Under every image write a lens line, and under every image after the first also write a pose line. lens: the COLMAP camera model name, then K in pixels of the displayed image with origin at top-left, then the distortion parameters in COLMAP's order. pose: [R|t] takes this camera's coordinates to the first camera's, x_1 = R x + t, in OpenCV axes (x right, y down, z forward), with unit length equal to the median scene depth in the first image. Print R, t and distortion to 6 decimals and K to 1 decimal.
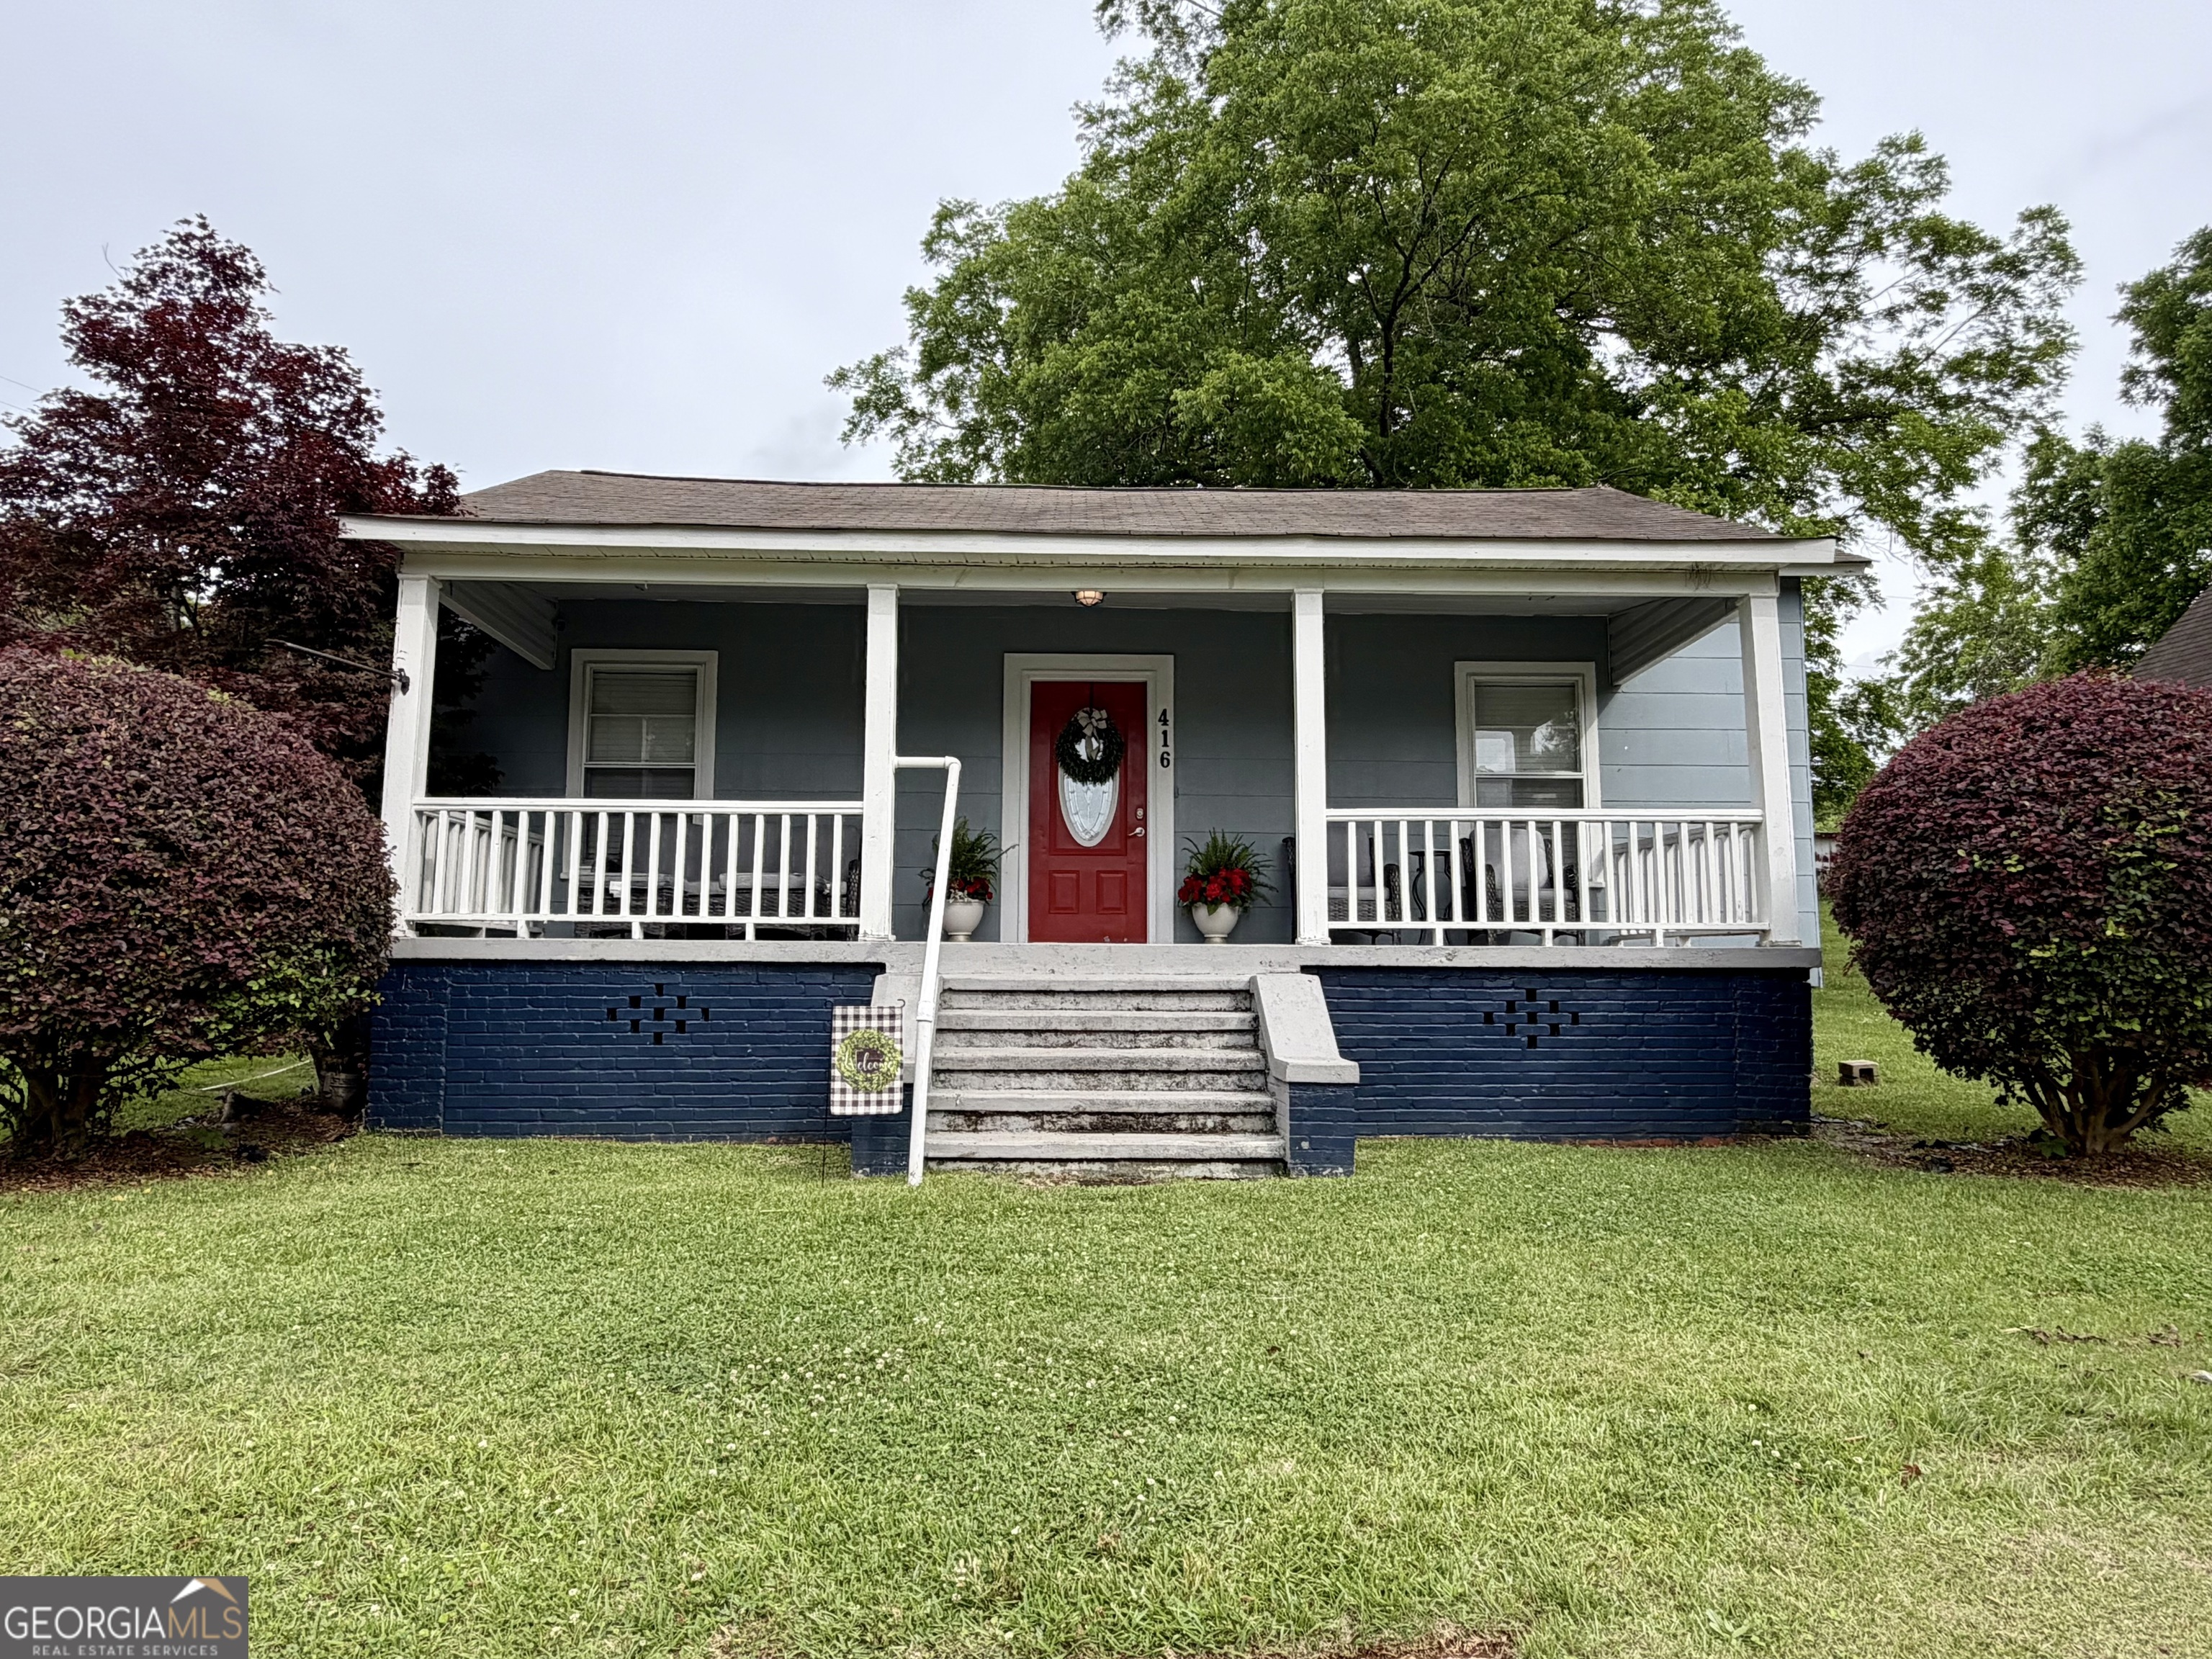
lens RADIAL K [[1402.5, 0, 1106.3], [0, 1402.5, 821.1], [0, 0, 1]] dist [-0.007258, 0.010598]
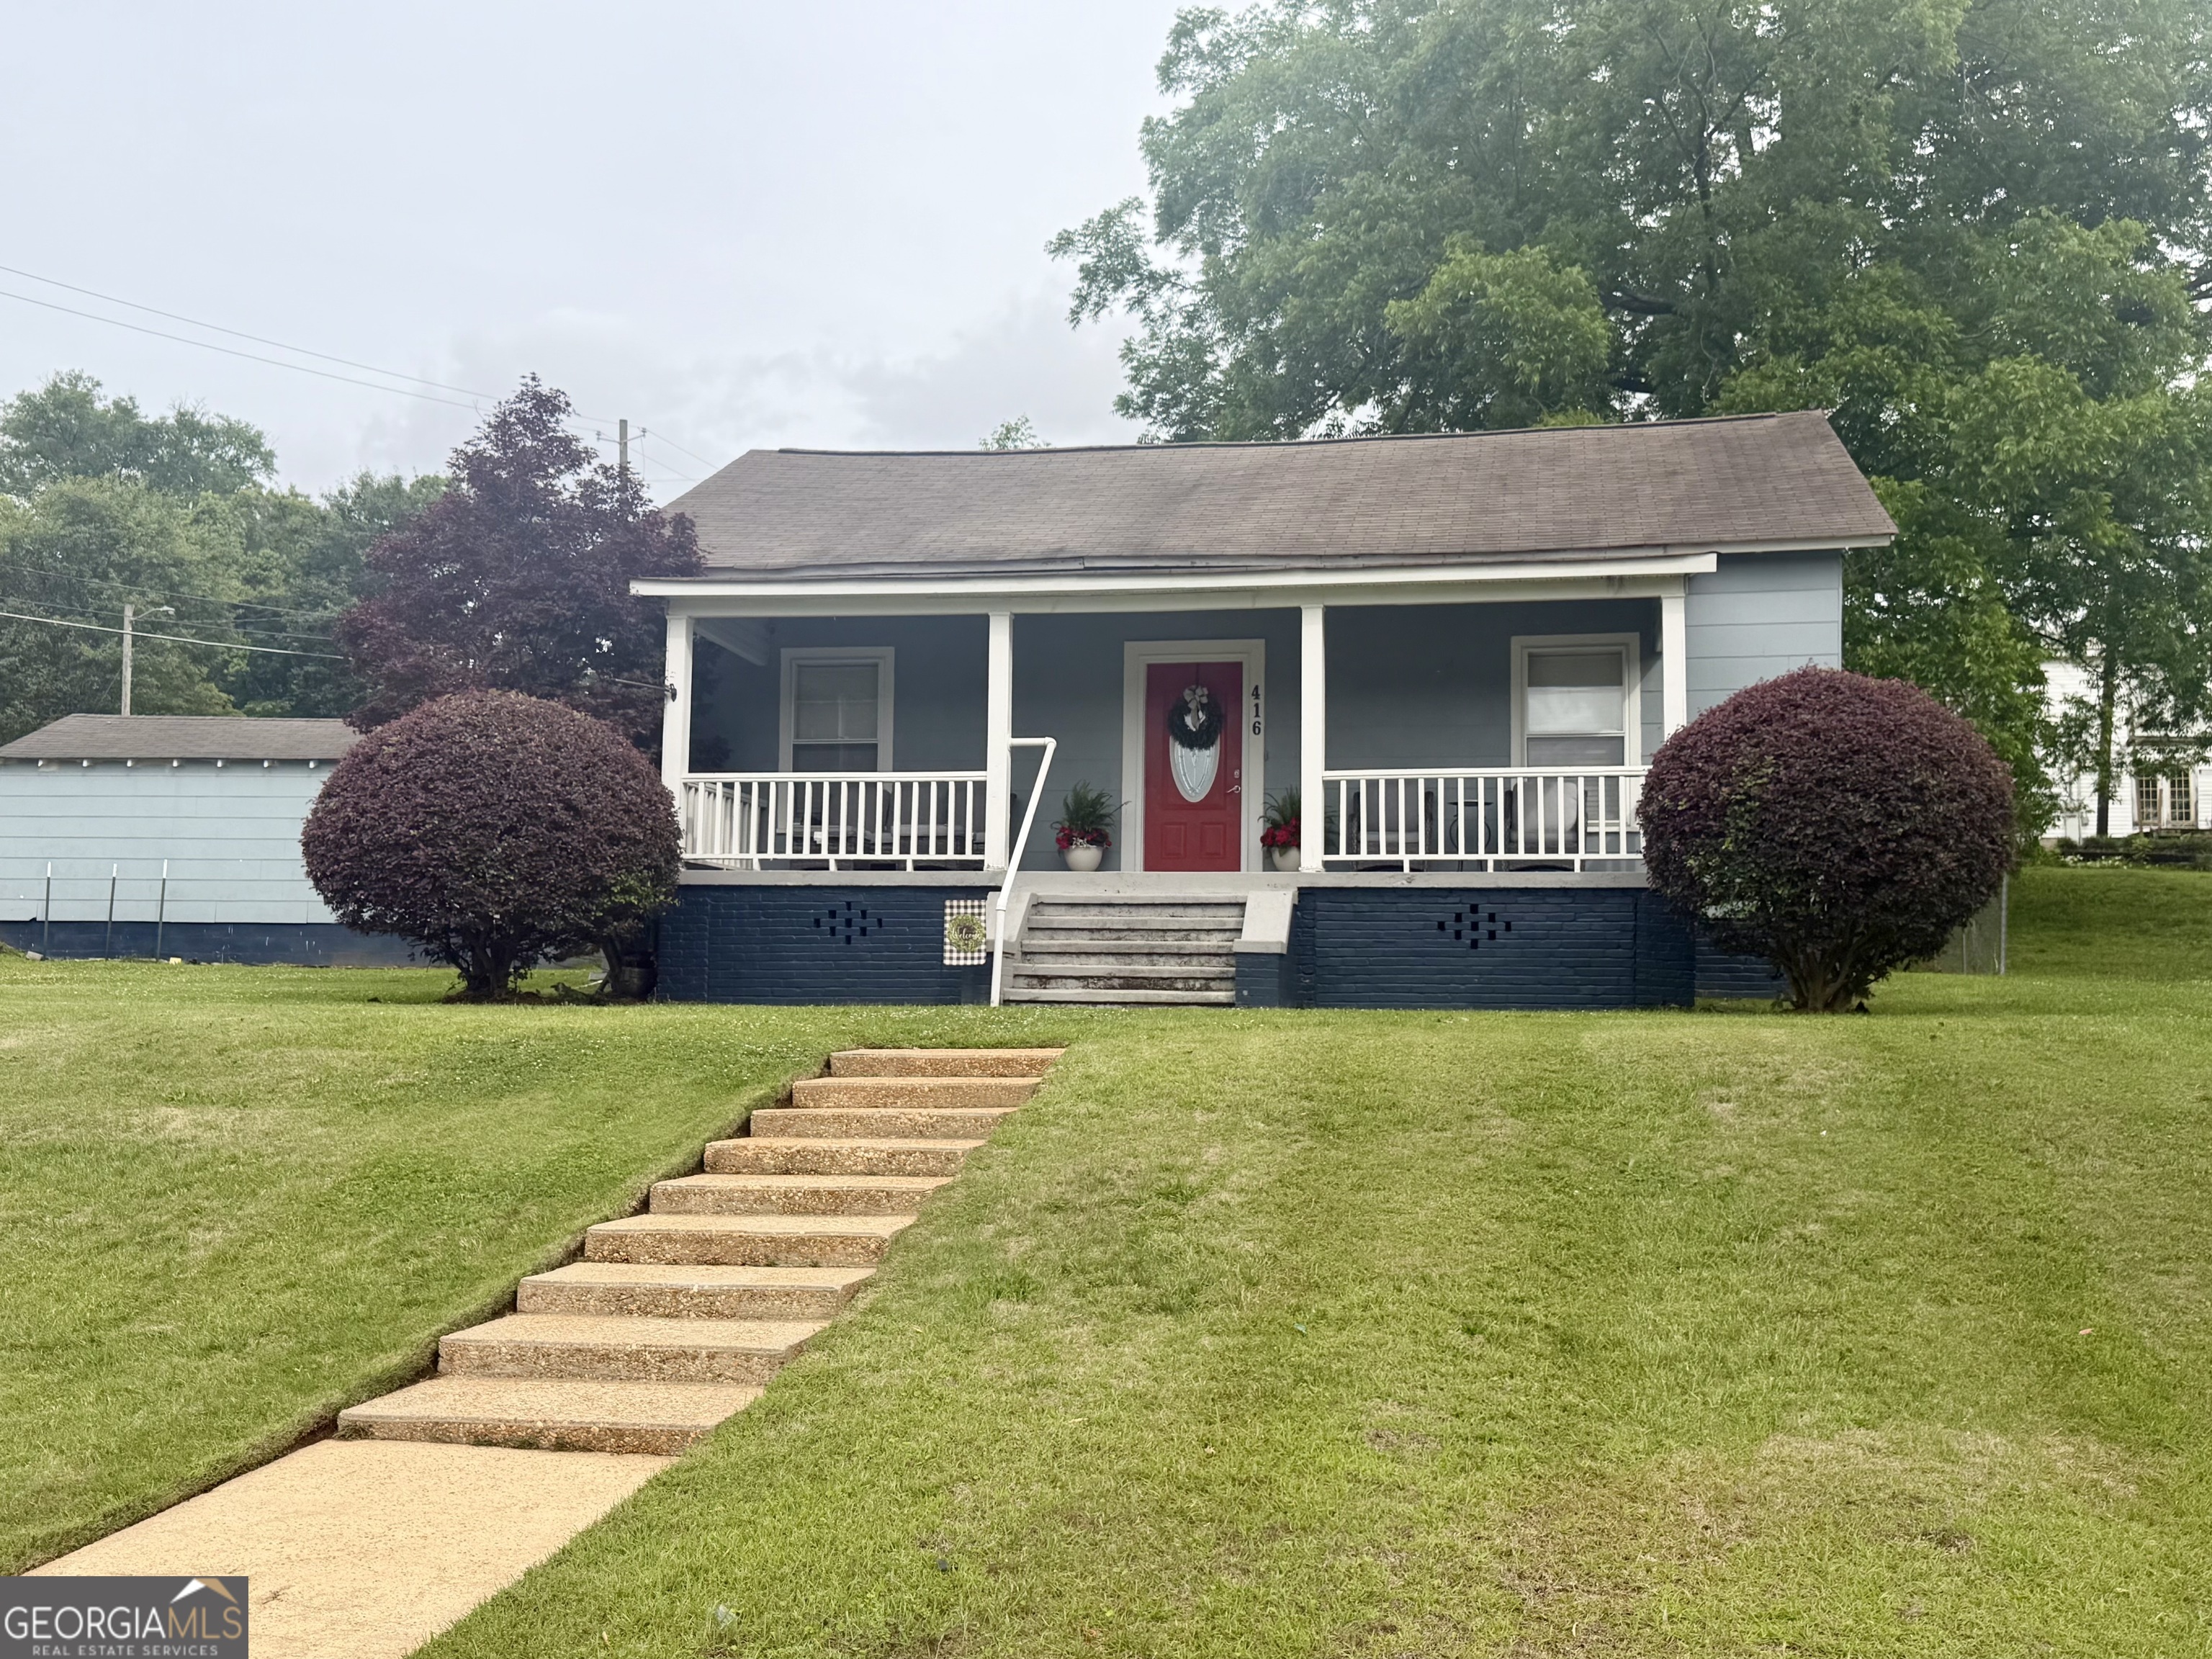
lens RADIAL K [[2276.0, 0, 1106.2], [0, 2276.0, 832.6], [0, 0, 1]] dist [0.122299, 0.000000]
pose [[0.977430, -0.010511, -0.211000, 0.411648], [0.016590, 0.999496, 0.027063, -0.012415], [0.210609, -0.029952, 0.977111, -1.164182]]
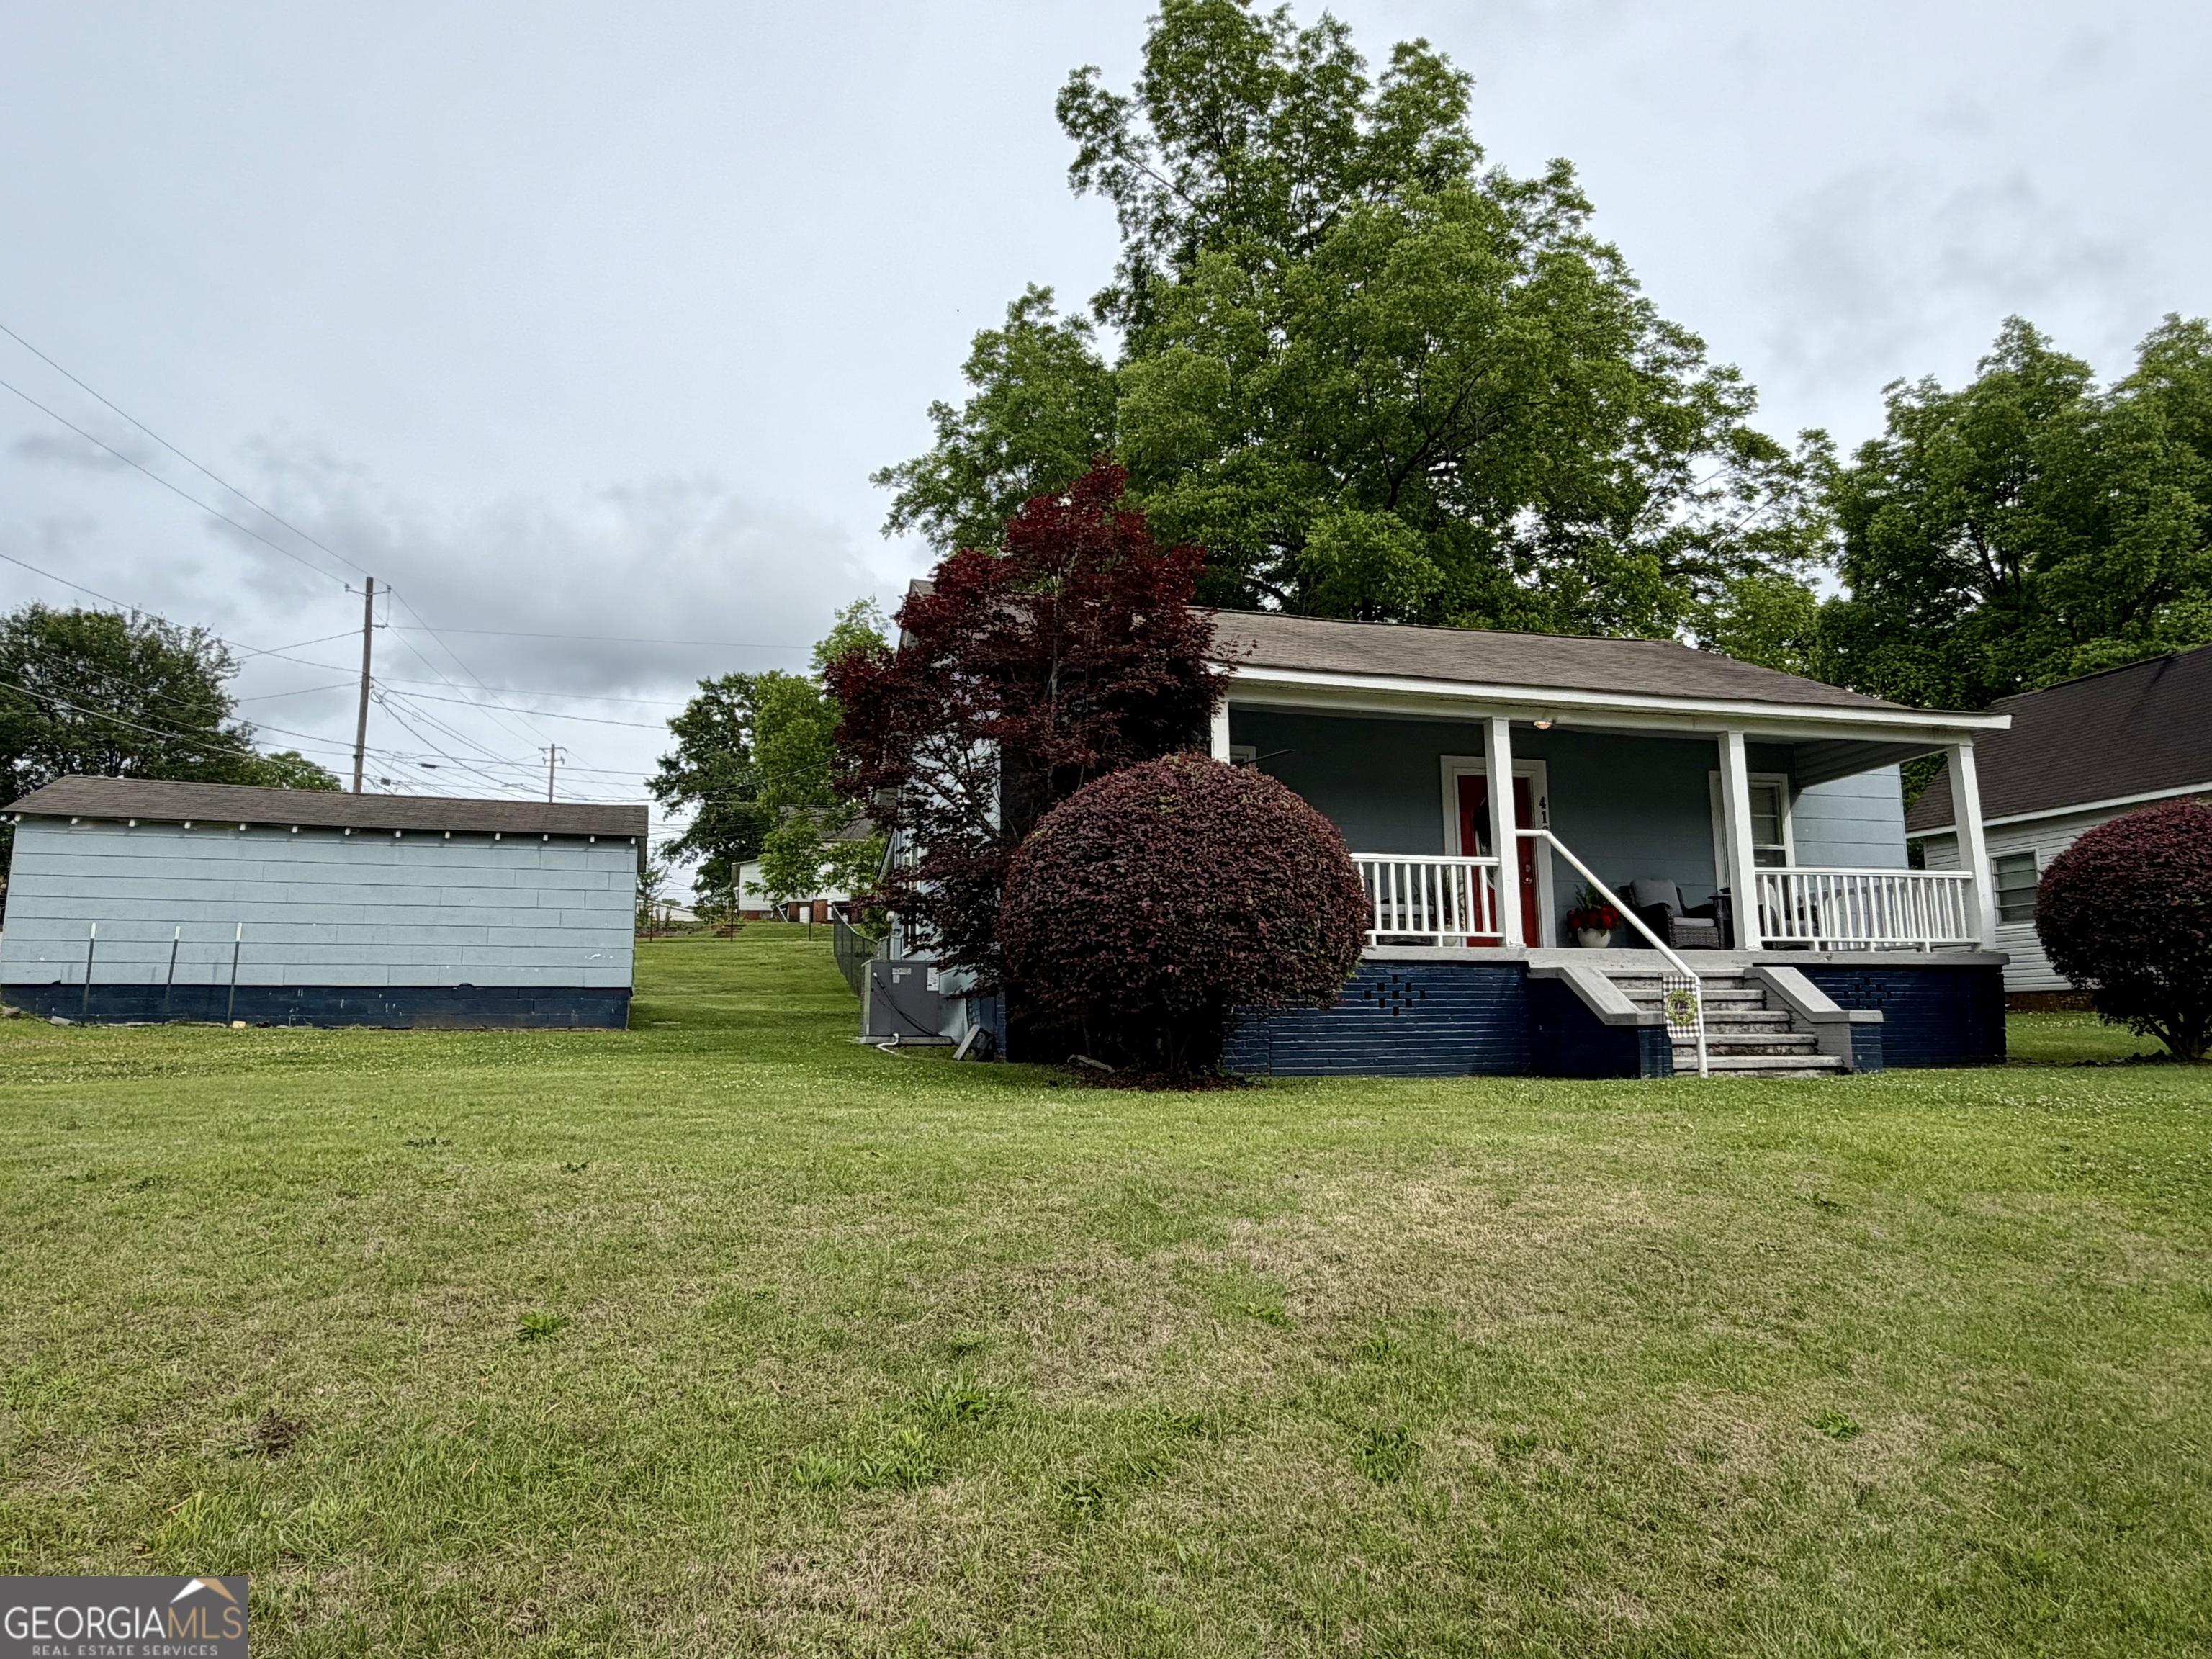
lens RADIAL K [[1382.2, 0, 1110.3], [0, 1382.2, 825.1], [0, 0, 1]] dist [-0.000661, 0.002375]
pose [[0.971766, 0.023065, 0.234815, -0.937845], [-0.013958, 0.999087, -0.040376, 0.017646], [-0.235532, 0.035958, 0.971201, -0.377859]]
